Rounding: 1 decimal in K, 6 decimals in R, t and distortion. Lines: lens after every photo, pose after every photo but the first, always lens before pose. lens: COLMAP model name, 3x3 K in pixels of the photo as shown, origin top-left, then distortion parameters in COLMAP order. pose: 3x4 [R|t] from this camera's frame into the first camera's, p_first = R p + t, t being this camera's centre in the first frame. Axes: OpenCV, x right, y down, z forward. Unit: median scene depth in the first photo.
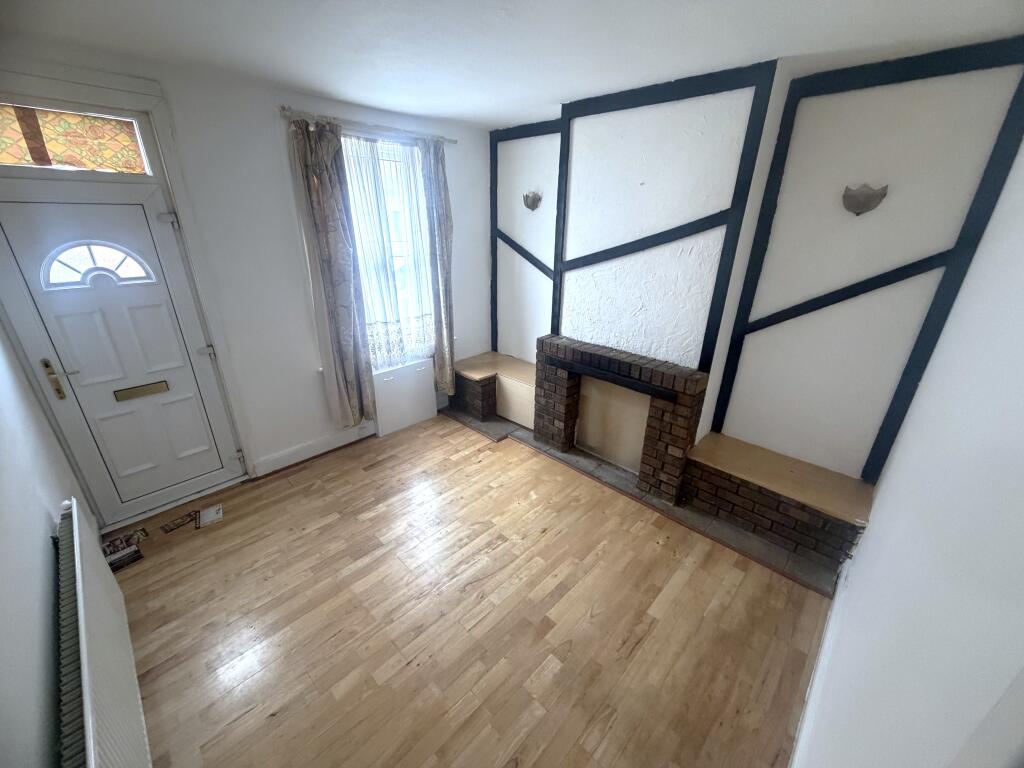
lens RADIAL K [[407.6, 0, 509.5], [0, 407.6, 384.7], [0, 0, 1]] dist [0.000442, 0.000050]
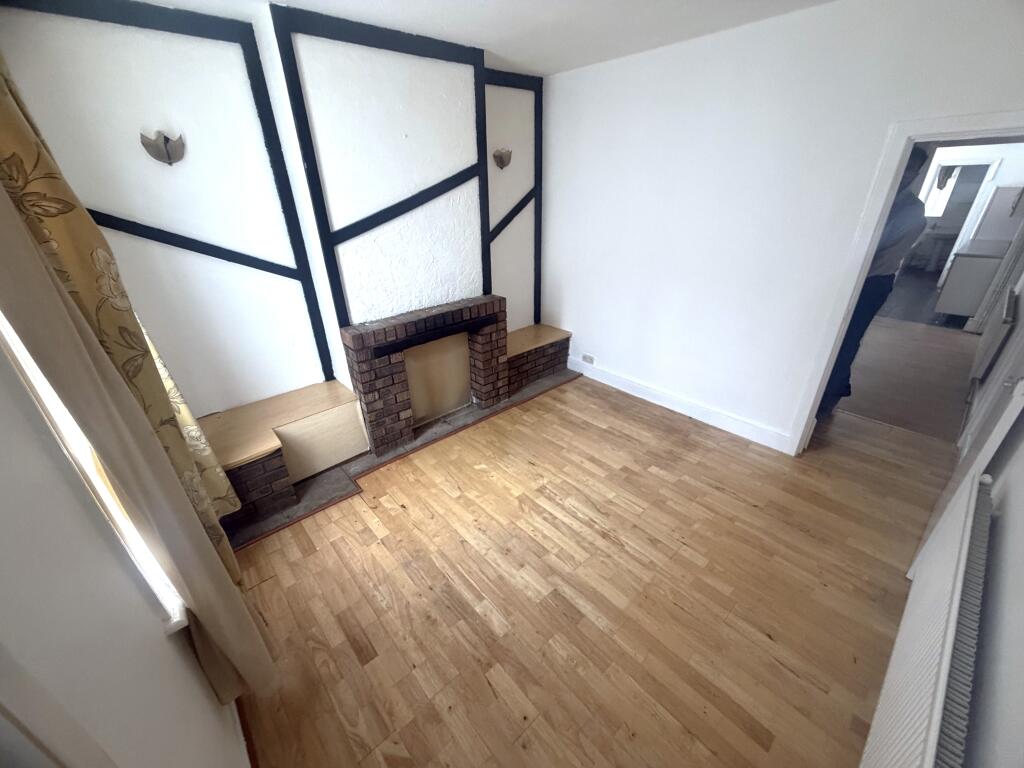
lens RADIAL K [[407.6, 0, 509.5], [0, 407.6, 384.7], [0, 0, 1]] dist [0.000442, 0.000050]
pose [[0.073008, -0.455482, 0.887246, -0.779026], [0.404655, 0.826632, 0.391068, -0.266107], [-0.911551, 0.330477, 0.244664, 0.696135]]
